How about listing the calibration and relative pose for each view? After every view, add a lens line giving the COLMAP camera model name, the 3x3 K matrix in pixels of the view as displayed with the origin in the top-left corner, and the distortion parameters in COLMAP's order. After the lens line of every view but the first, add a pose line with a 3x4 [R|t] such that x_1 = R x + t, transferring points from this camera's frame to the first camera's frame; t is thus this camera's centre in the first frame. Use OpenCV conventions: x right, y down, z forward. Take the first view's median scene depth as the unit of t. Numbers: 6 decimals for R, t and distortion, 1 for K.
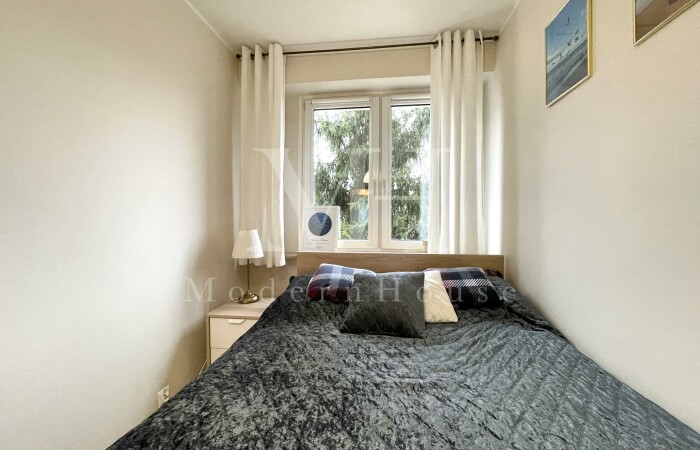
lens RADIAL K [[283.0, 0, 346.6], [0, 283.0, 226.3], [0, 0, 1]] dist [-0.000076, -0.000044]
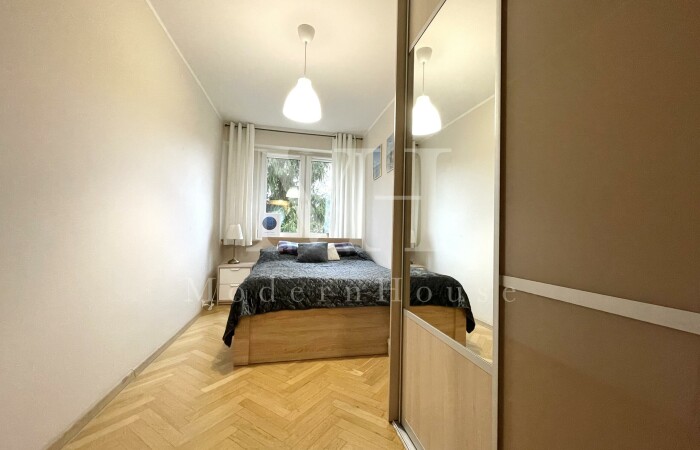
lens RADIAL K [[283.0, 0, 346.6], [0, 283.0, 226.3], [0, 0, 1]] dist [-0.000076, -0.000044]
pose [[0.939933, 0.028427, 0.340173, -0.294765], [-0.018613, 0.999312, -0.032079, 0.073345], [-0.340851, 0.023820, 0.939815, -0.974834]]
